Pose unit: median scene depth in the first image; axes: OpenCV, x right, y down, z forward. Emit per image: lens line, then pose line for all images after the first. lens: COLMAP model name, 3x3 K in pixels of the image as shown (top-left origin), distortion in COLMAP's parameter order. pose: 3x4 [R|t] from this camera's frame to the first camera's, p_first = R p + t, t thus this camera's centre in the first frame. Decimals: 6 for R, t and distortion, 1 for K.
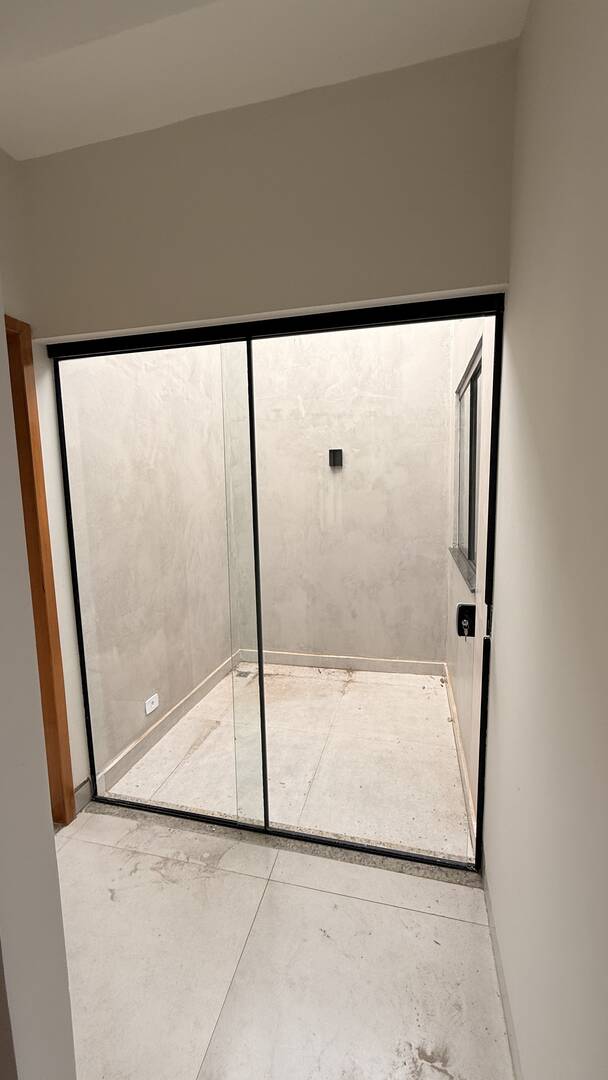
lens RADIAL K [[428.9, 0, 305.1], [0, 428.9, 536.7], [0, 0, 1]] dist [-0.000495, -0.000353]
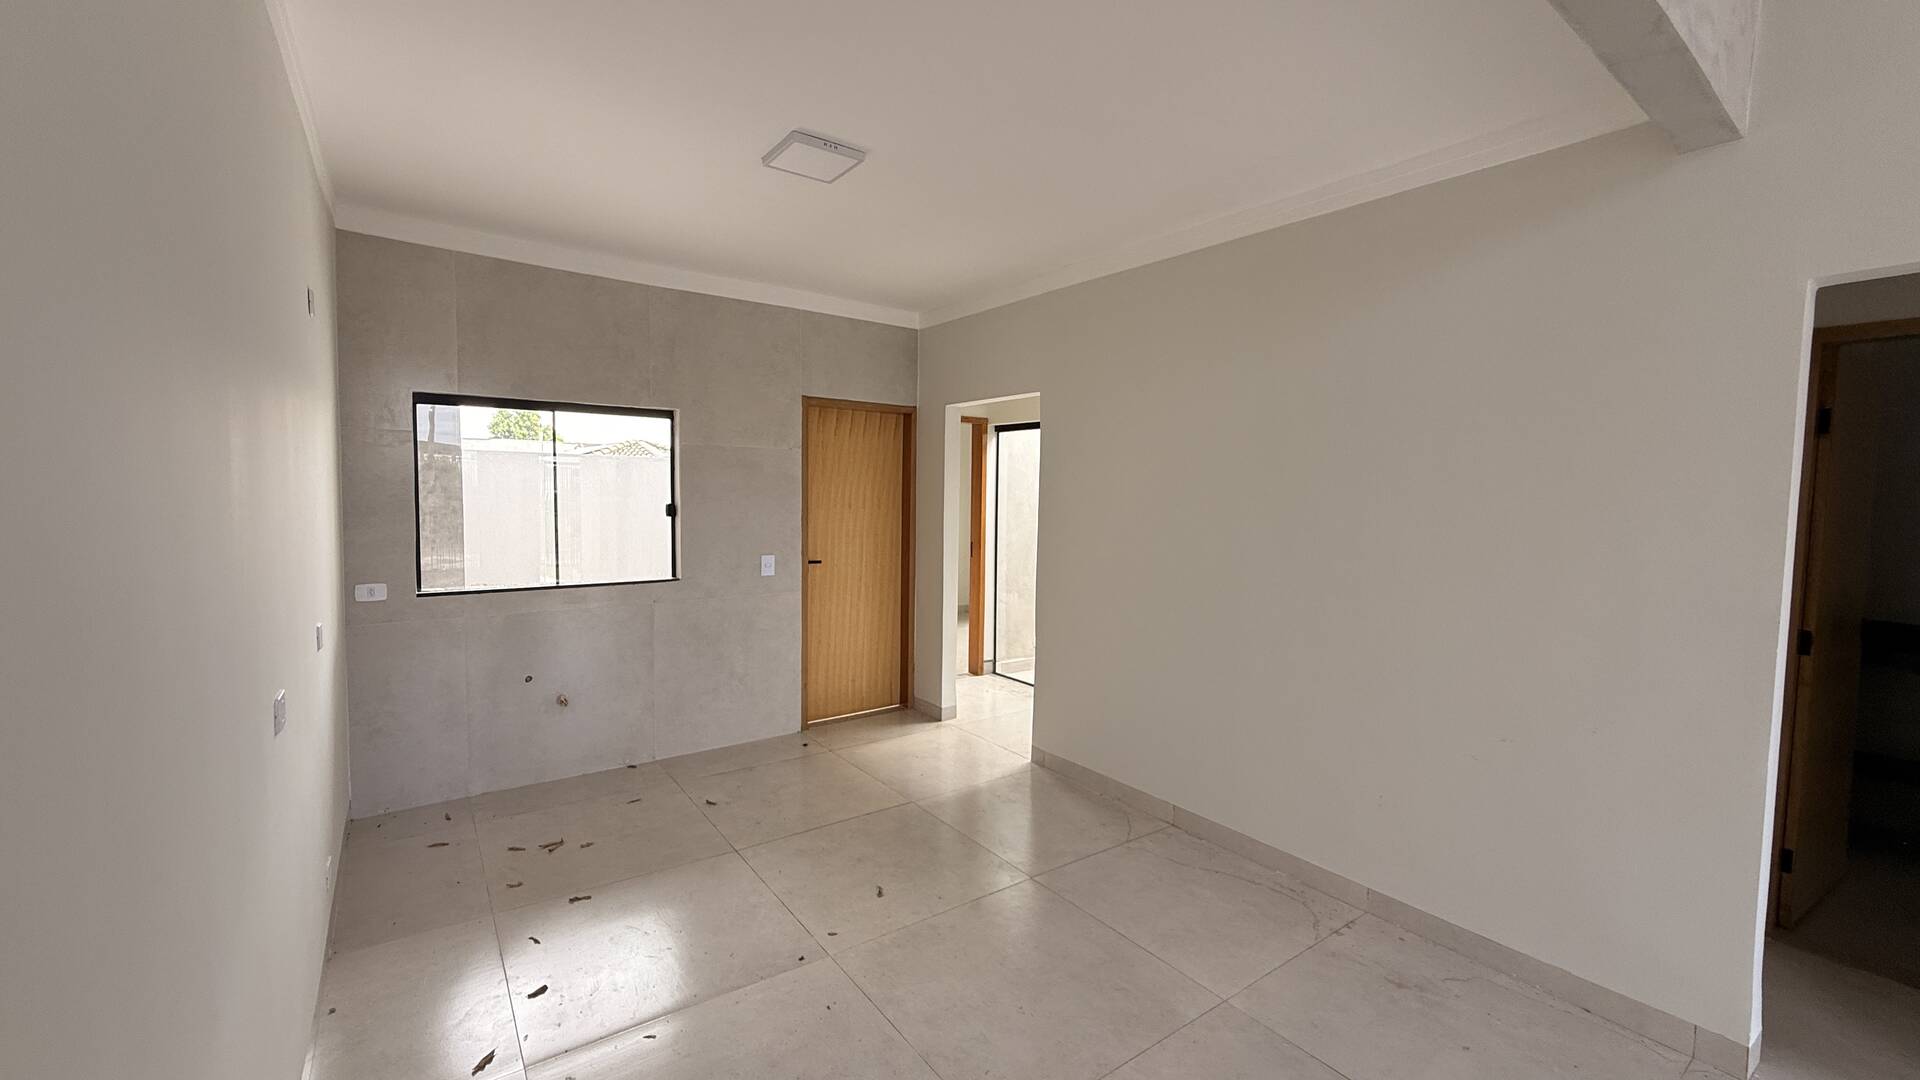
lens RADIAL K [[762.6, 0, 954.9], [0, 762.6, 538.0], [0, 0, 1]] dist [-0.000495, -0.000353]
pose [[0.764596, 0.073317, -0.640326, 1.130968], [-0.109294, 0.993869, -0.016707, 0.087189], [0.635175, 0.082758, 0.767922, -1.060217]]
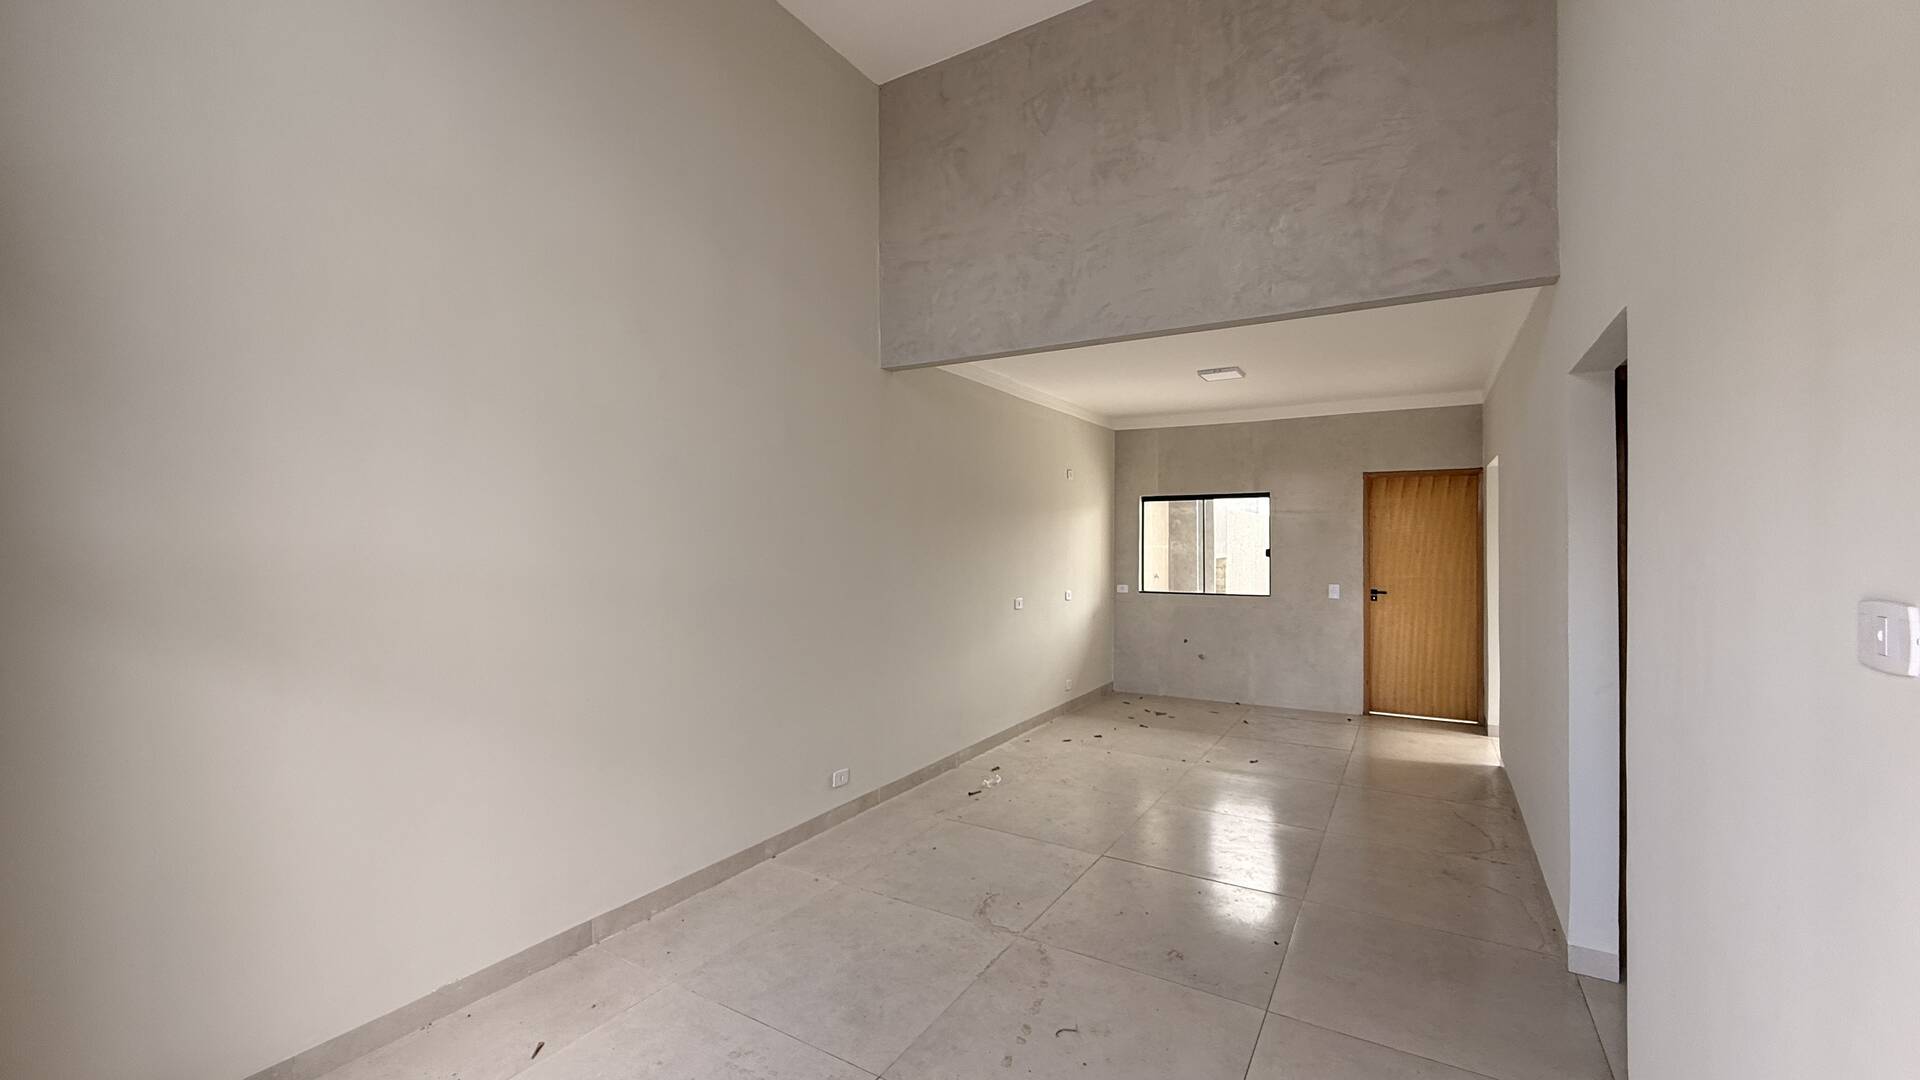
lens RADIAL K [[762.6, 0, 954.9], [0, 762.6, 538.0], [0, 0, 1]] dist [-0.000495, -0.000353]
pose [[-0.295110, 0.017095, -0.955310, 2.496420], [-0.108500, 0.992773, 0.051282, -0.003562], [0.949283, 0.118785, -0.291122, -0.462625]]
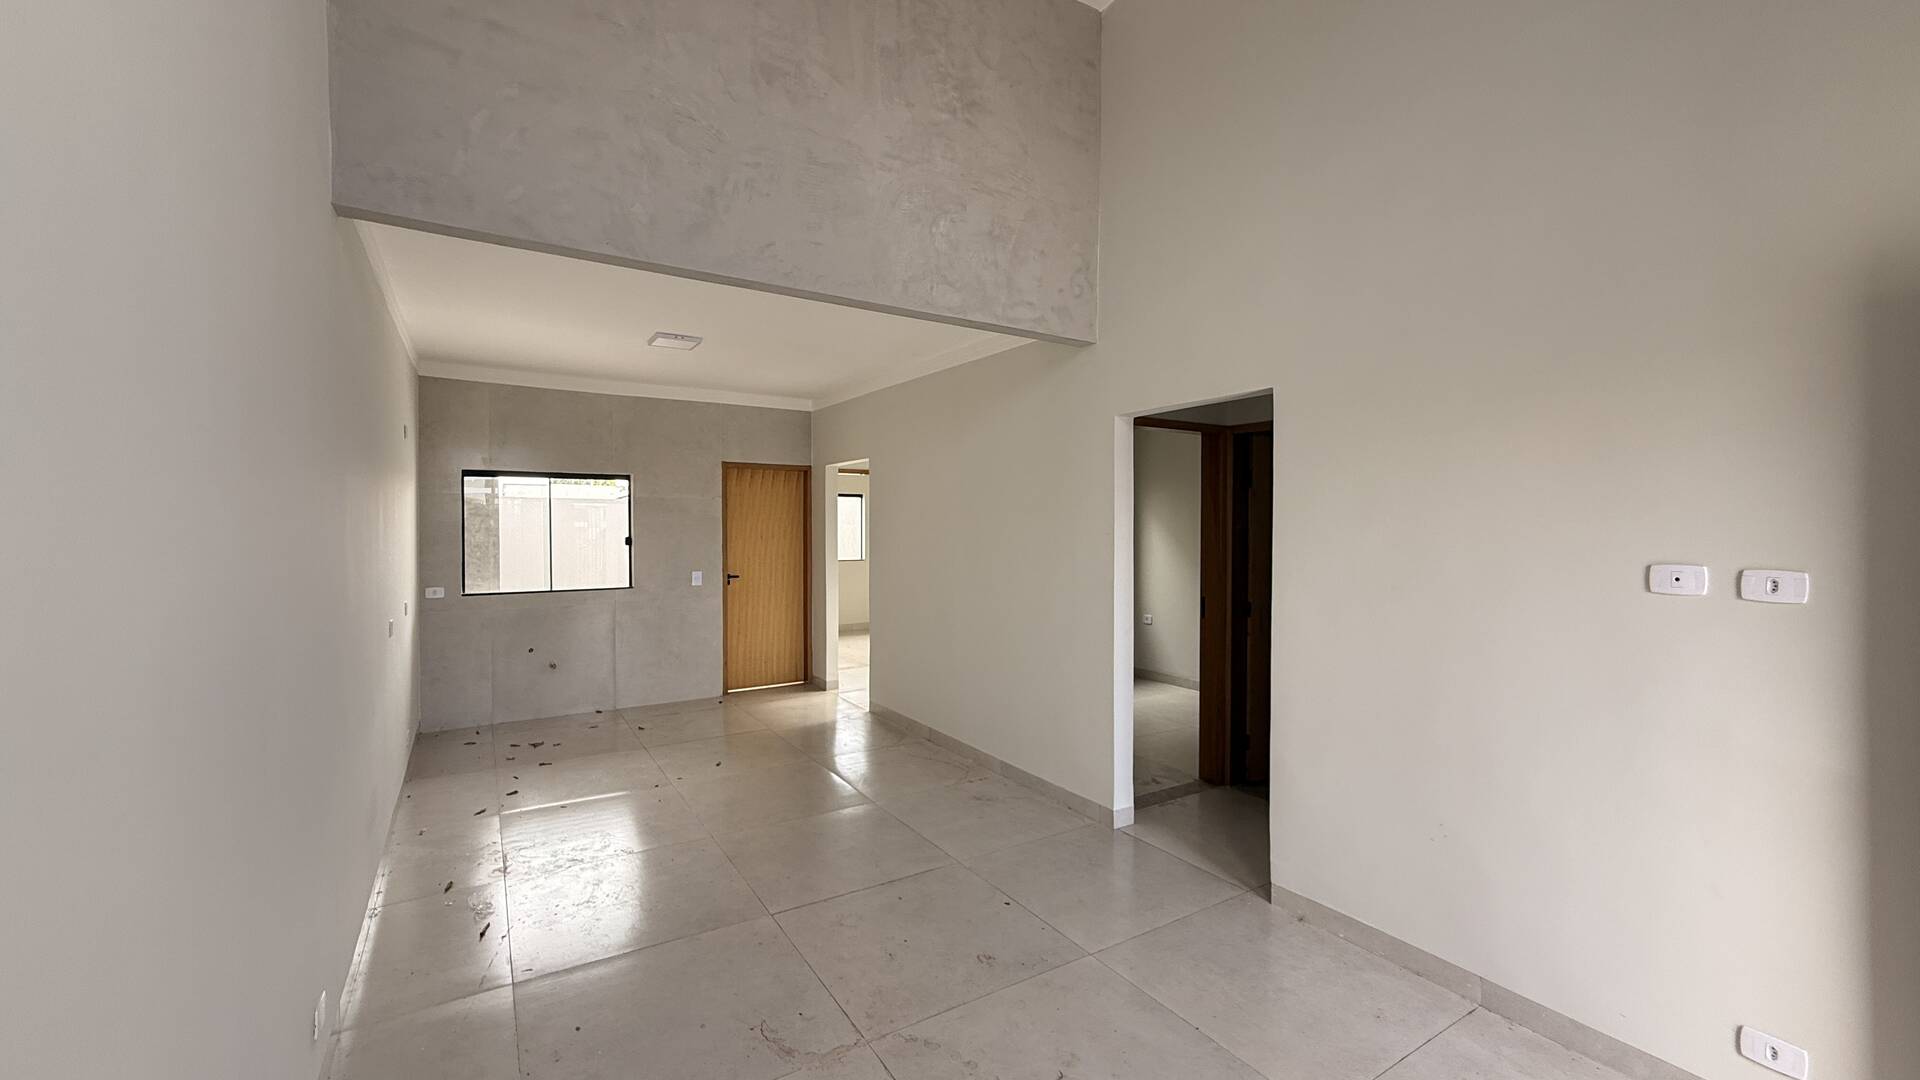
lens RADIAL K [[762.6, 0, 954.9], [0, 762.6, 538.0], [0, 0, 1]] dist [-0.000495, -0.000353]
pose [[0.723036, 0.034949, -0.689926, 2.066773], [-0.100310, 0.993446, -0.054800, 0.086247], [0.683489, 0.108828, 0.721803, -1.248759]]
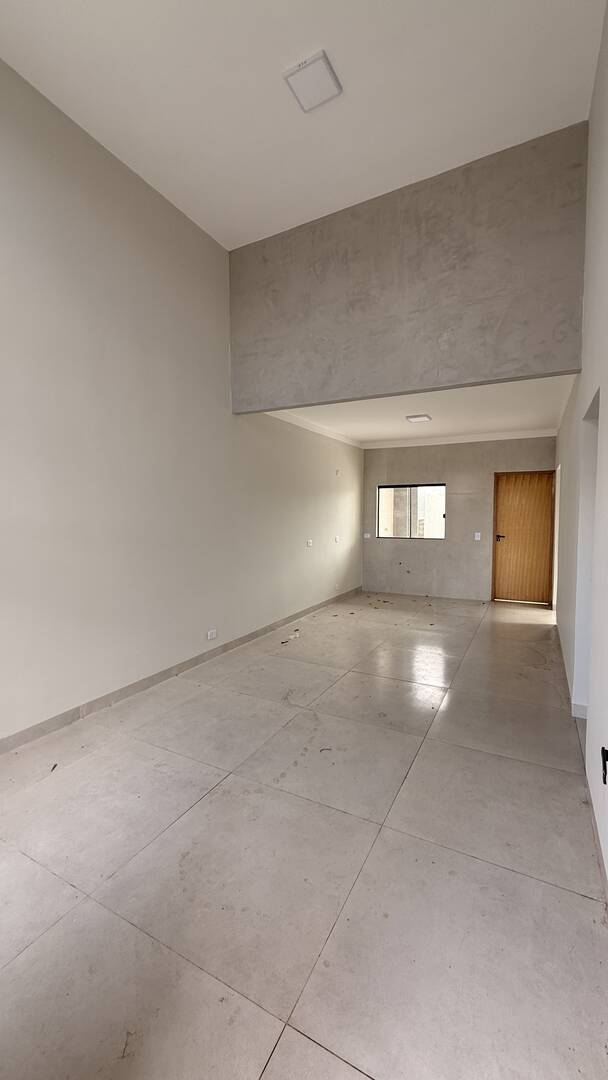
lens RADIAL K [[428.9, 0, 305.1], [0, 428.9, 536.7], [0, 0, 1]] dist [-0.000495, -0.000353]
pose [[-0.238817, 0.076572, -0.968041, 2.562887], [-0.109792, 0.988365, 0.105265, 0.005600], [0.964838, 0.131422, -0.227631, -0.412601]]
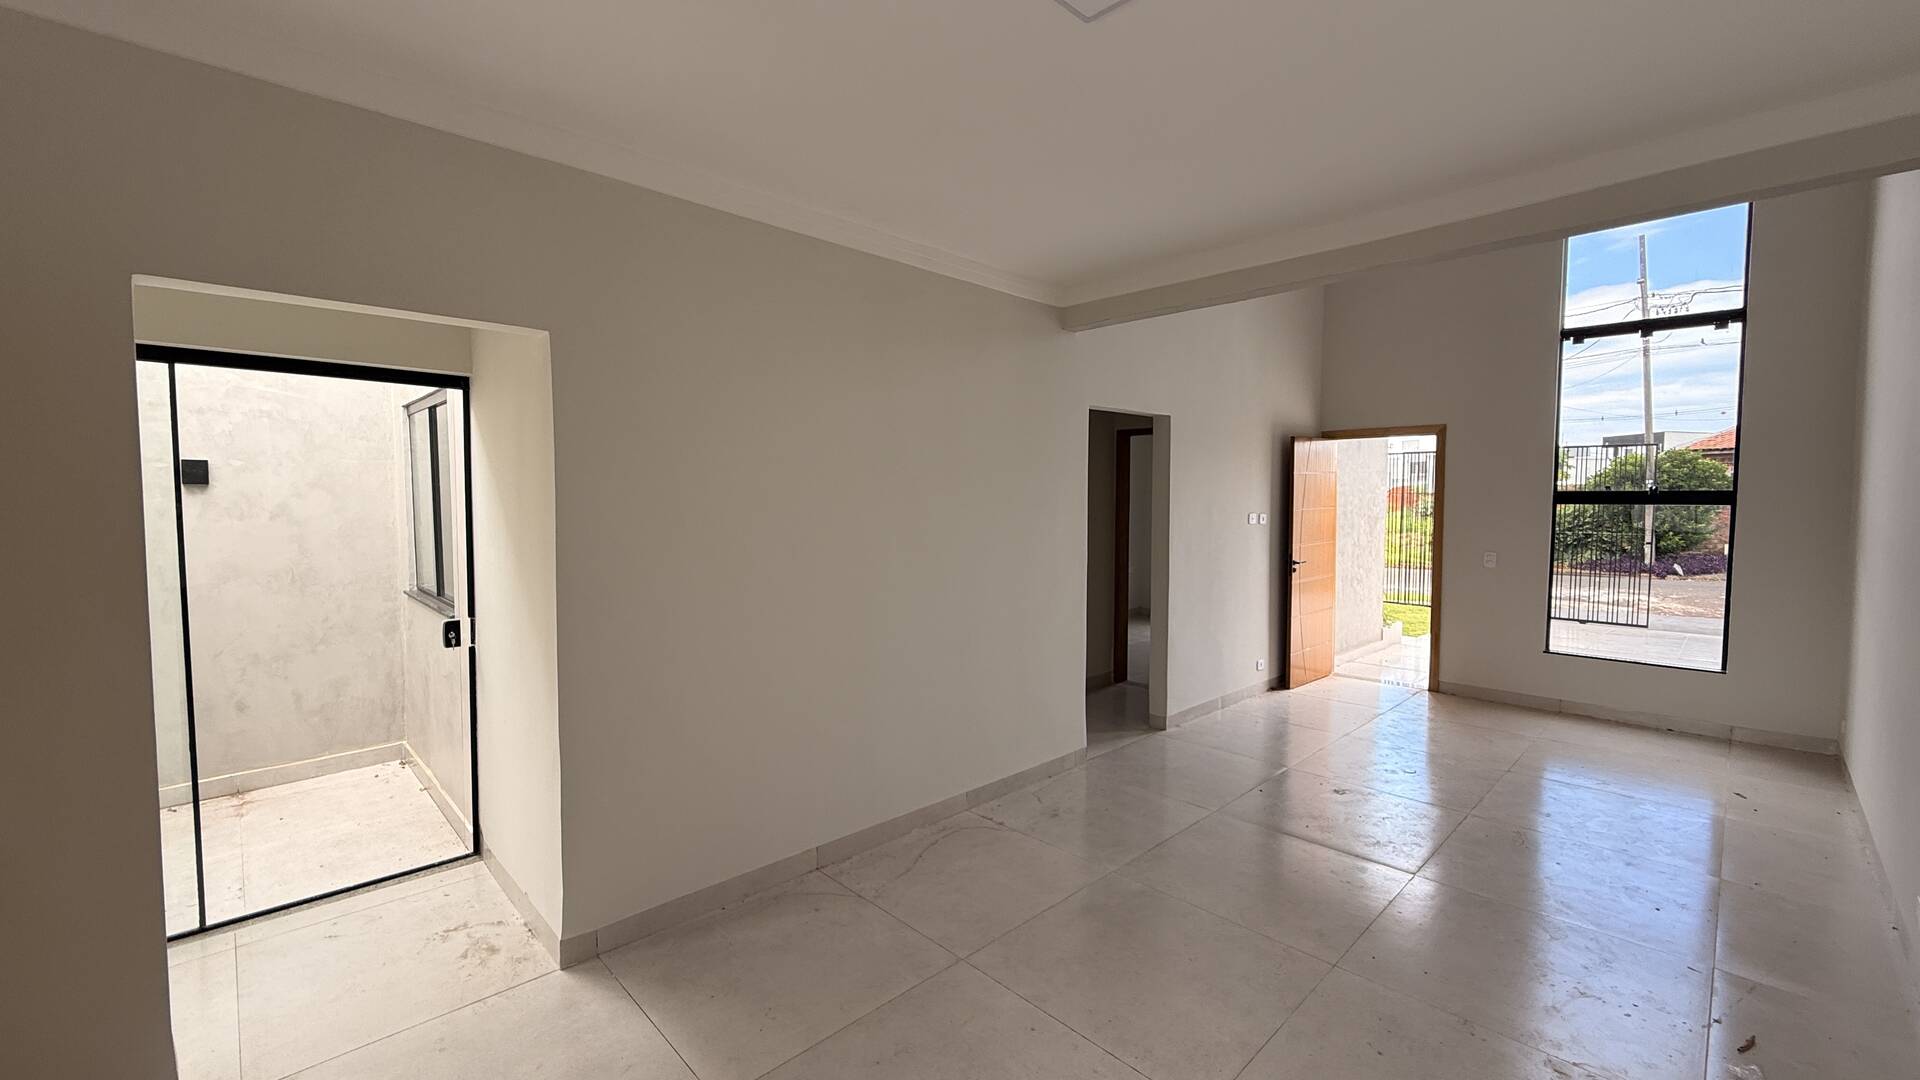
lens RADIAL K [[762.6, 0, 954.9], [0, 762.6, 538.0], [0, 0, 1]] dist [-0.000495, -0.000353]
pose [[0.528037, -0.023815, 0.848888, -0.315052], [0.085442, 0.996024, -0.025205, 0.047827], [-0.844912, 0.085840, 0.527972, -0.613420]]
